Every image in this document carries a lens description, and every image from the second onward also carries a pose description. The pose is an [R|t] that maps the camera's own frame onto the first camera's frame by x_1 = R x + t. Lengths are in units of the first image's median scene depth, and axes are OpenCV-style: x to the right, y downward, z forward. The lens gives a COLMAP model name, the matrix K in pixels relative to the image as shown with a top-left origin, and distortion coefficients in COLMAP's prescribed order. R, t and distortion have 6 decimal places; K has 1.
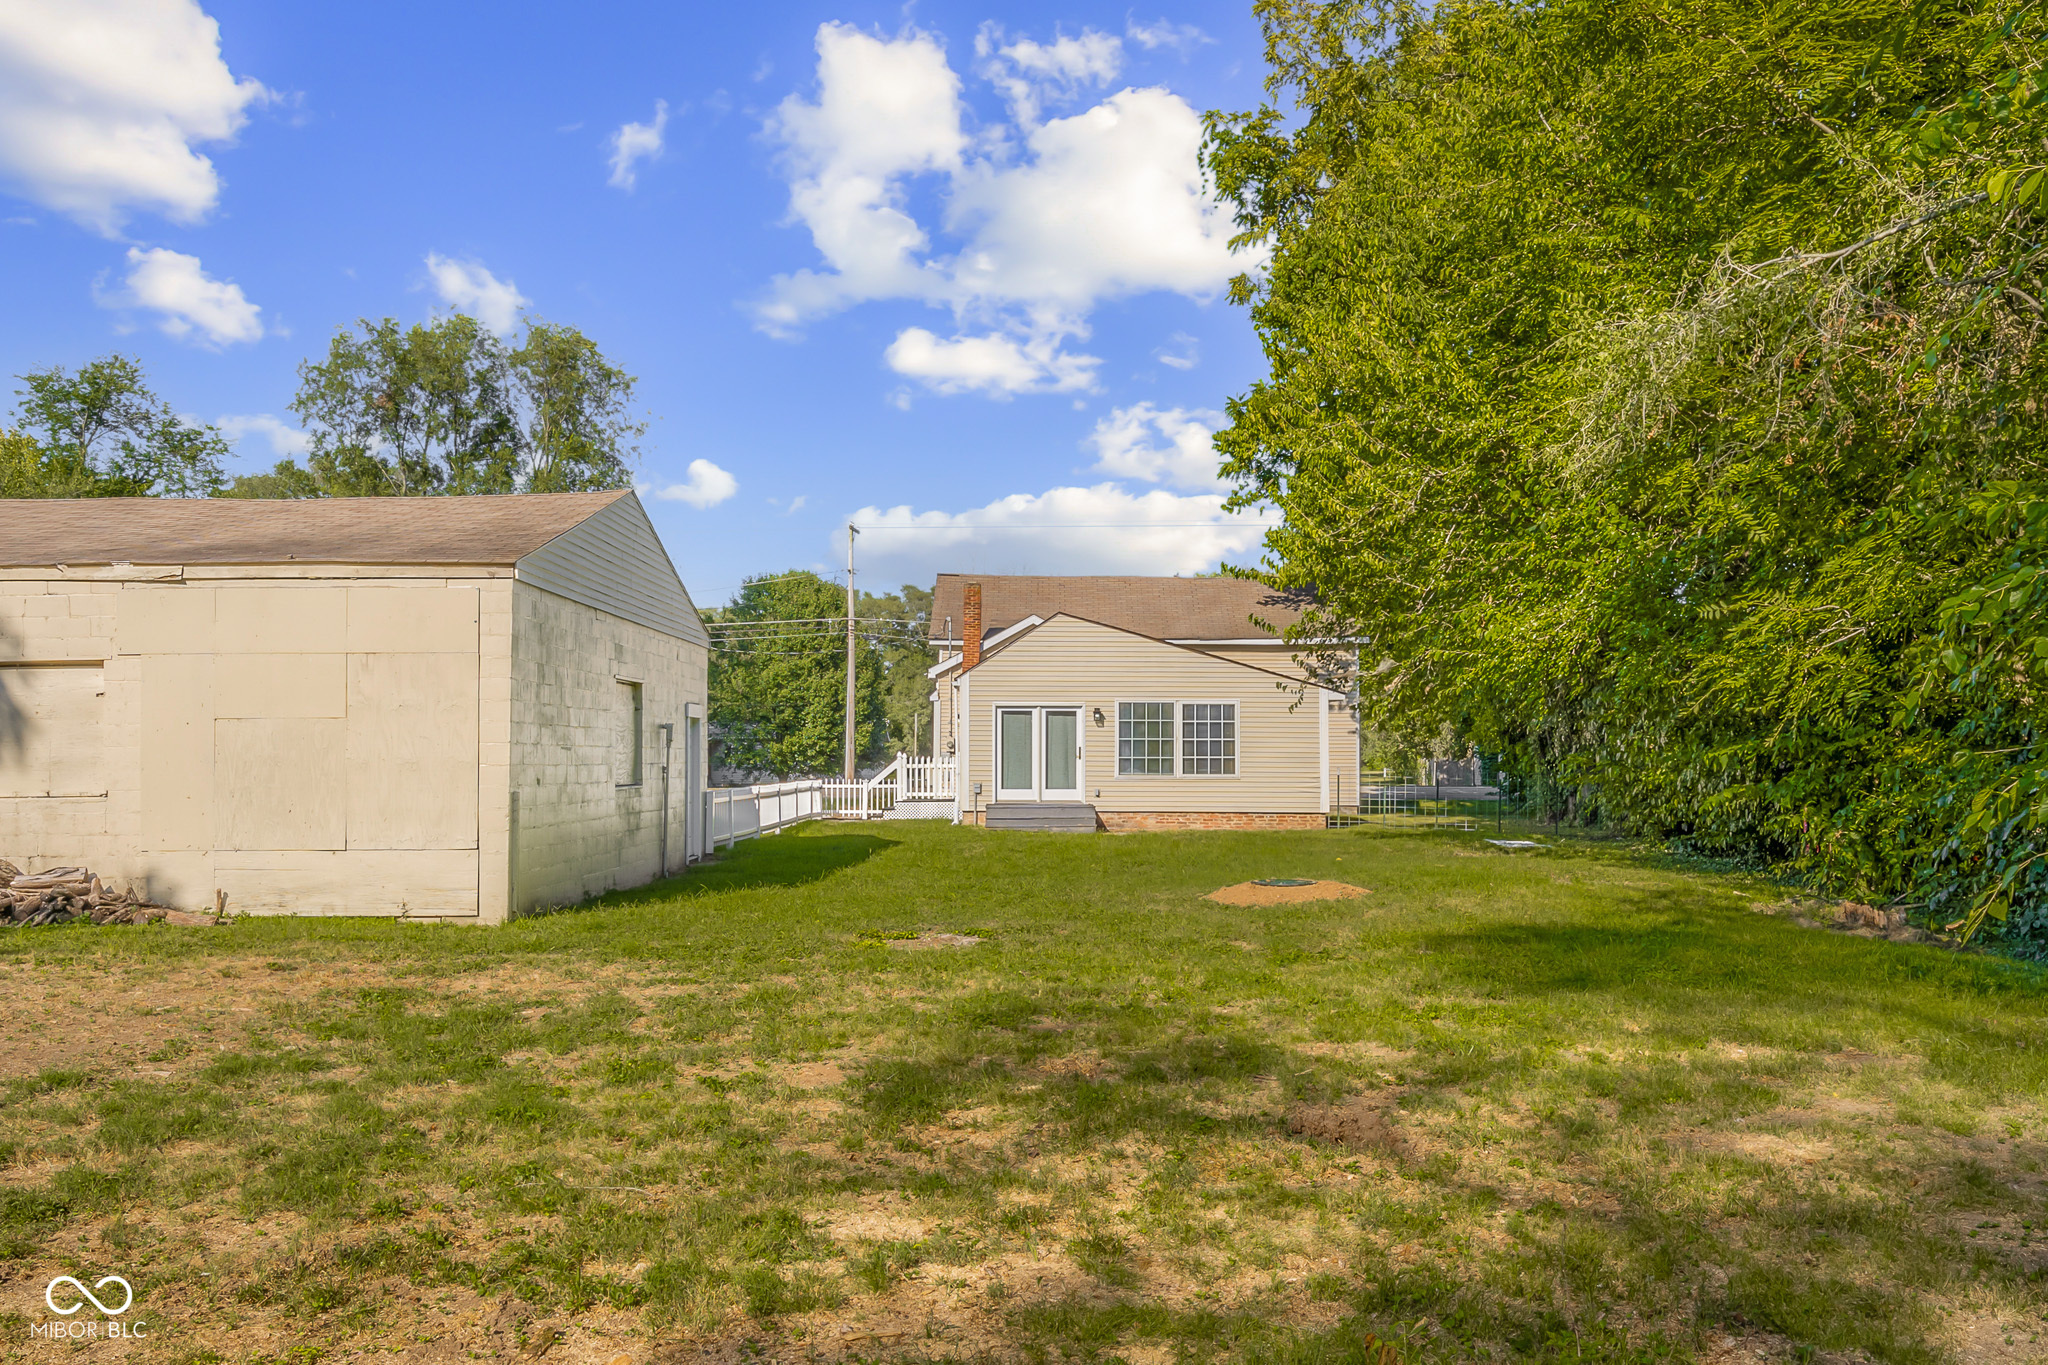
lens RADIAL K [[1696.7, 0, 1008.8], [0, 1696.7, 700.3], [0, 0, 1]] dist [-0.010092, 0.005289]
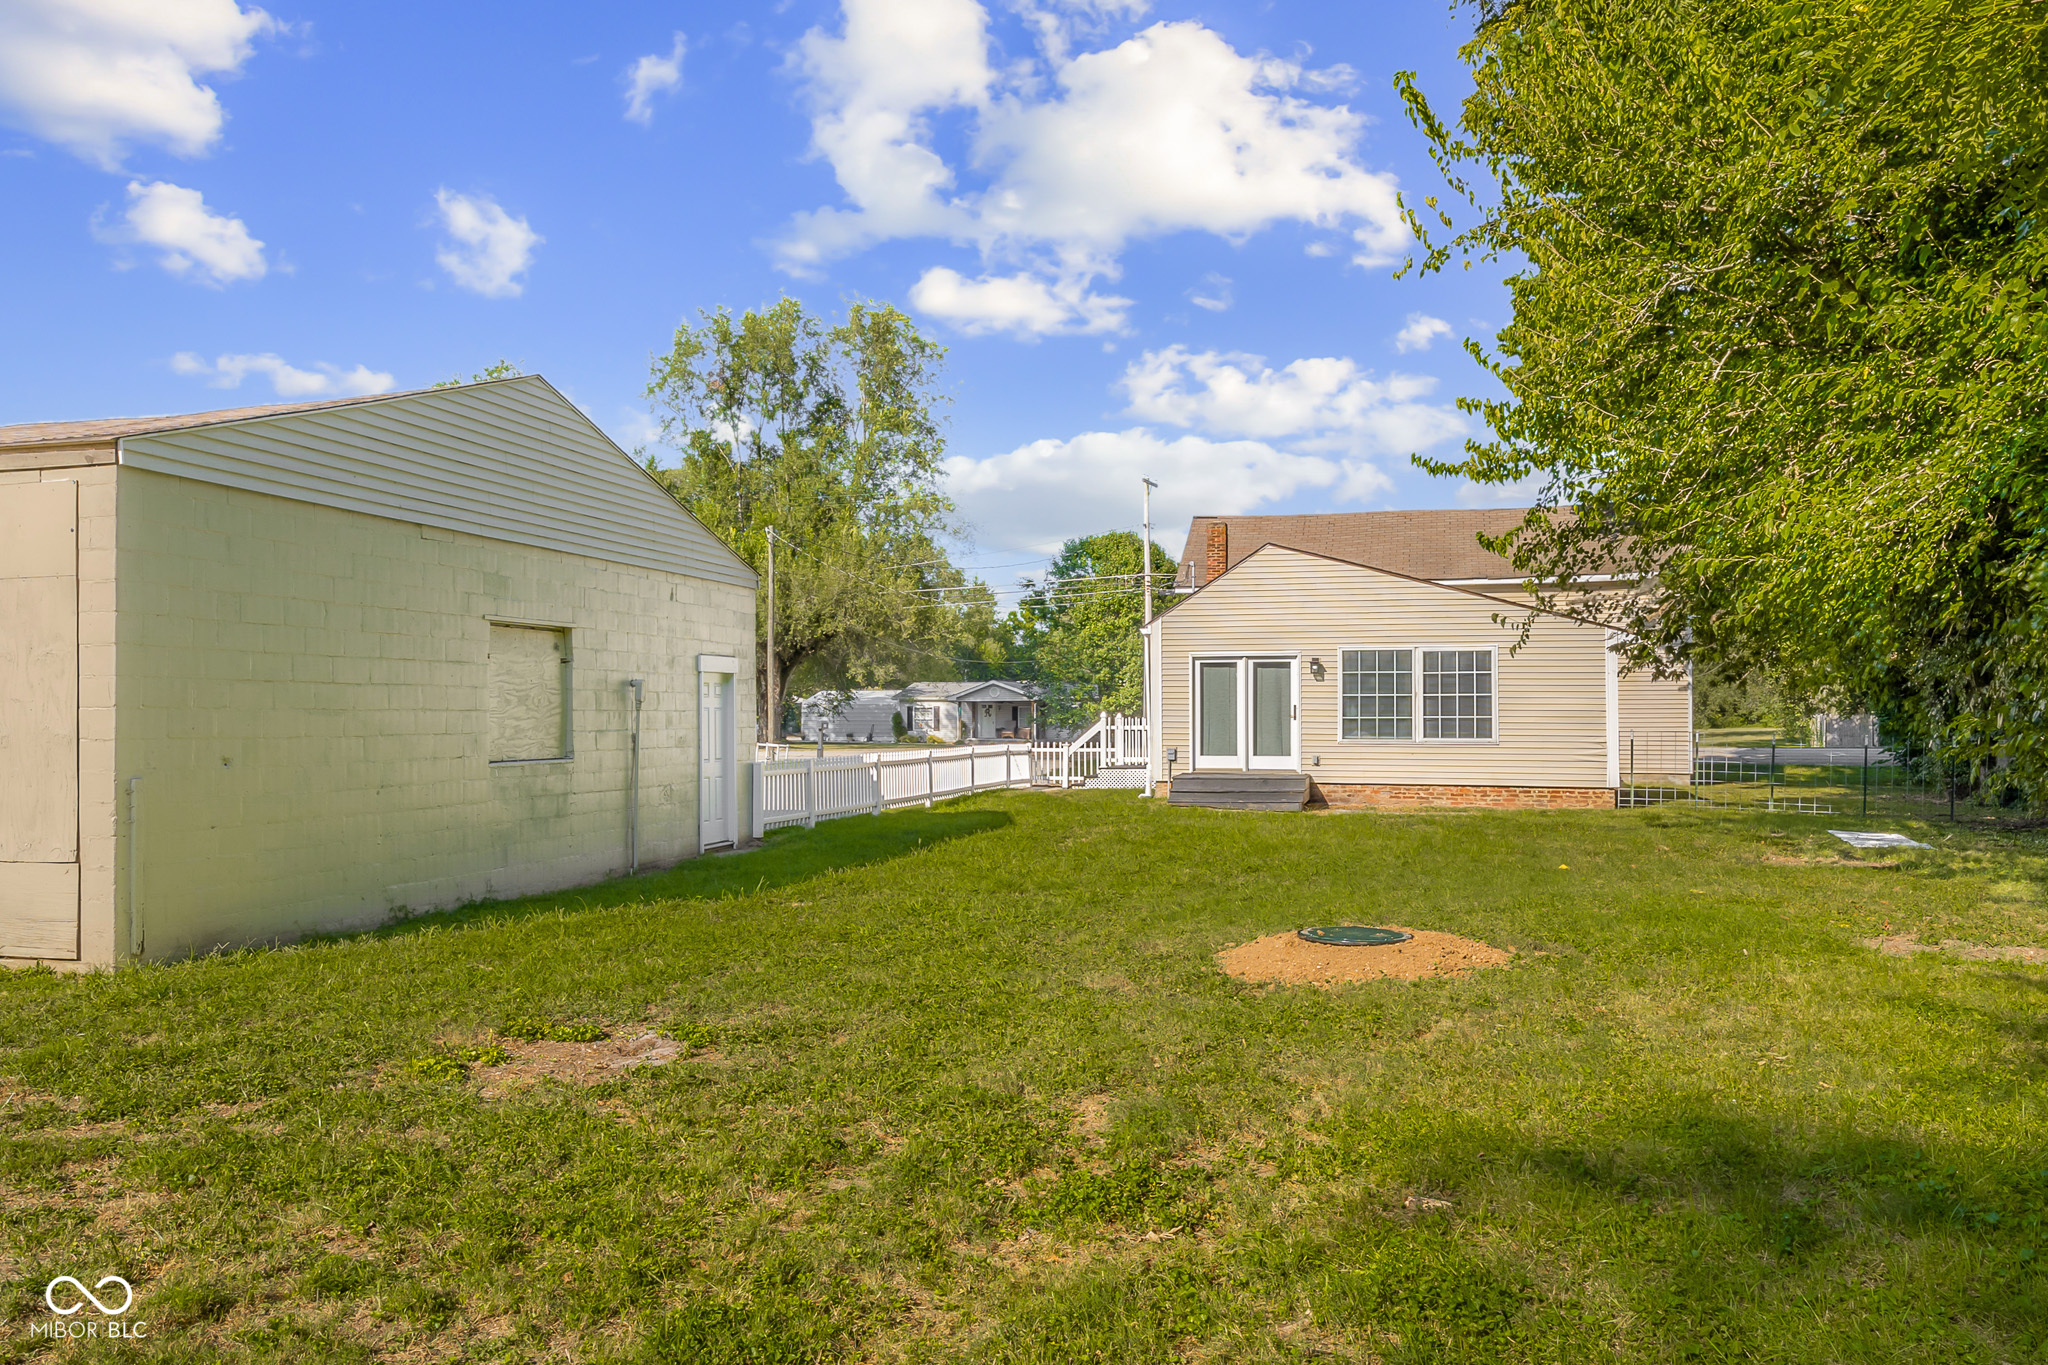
lens RADIAL K [[1451.8, 0, 1001.7], [0, 1451.8, 693.6], [0, 0, 1]] dist [-0.008596, 0.002282]
pose [[0.957425, -0.007544, -0.288585, 0.109592], [0.013315, 0.999749, 0.018039, 0.007180], [0.288376, -0.021114, 0.957284, 0.279690]]
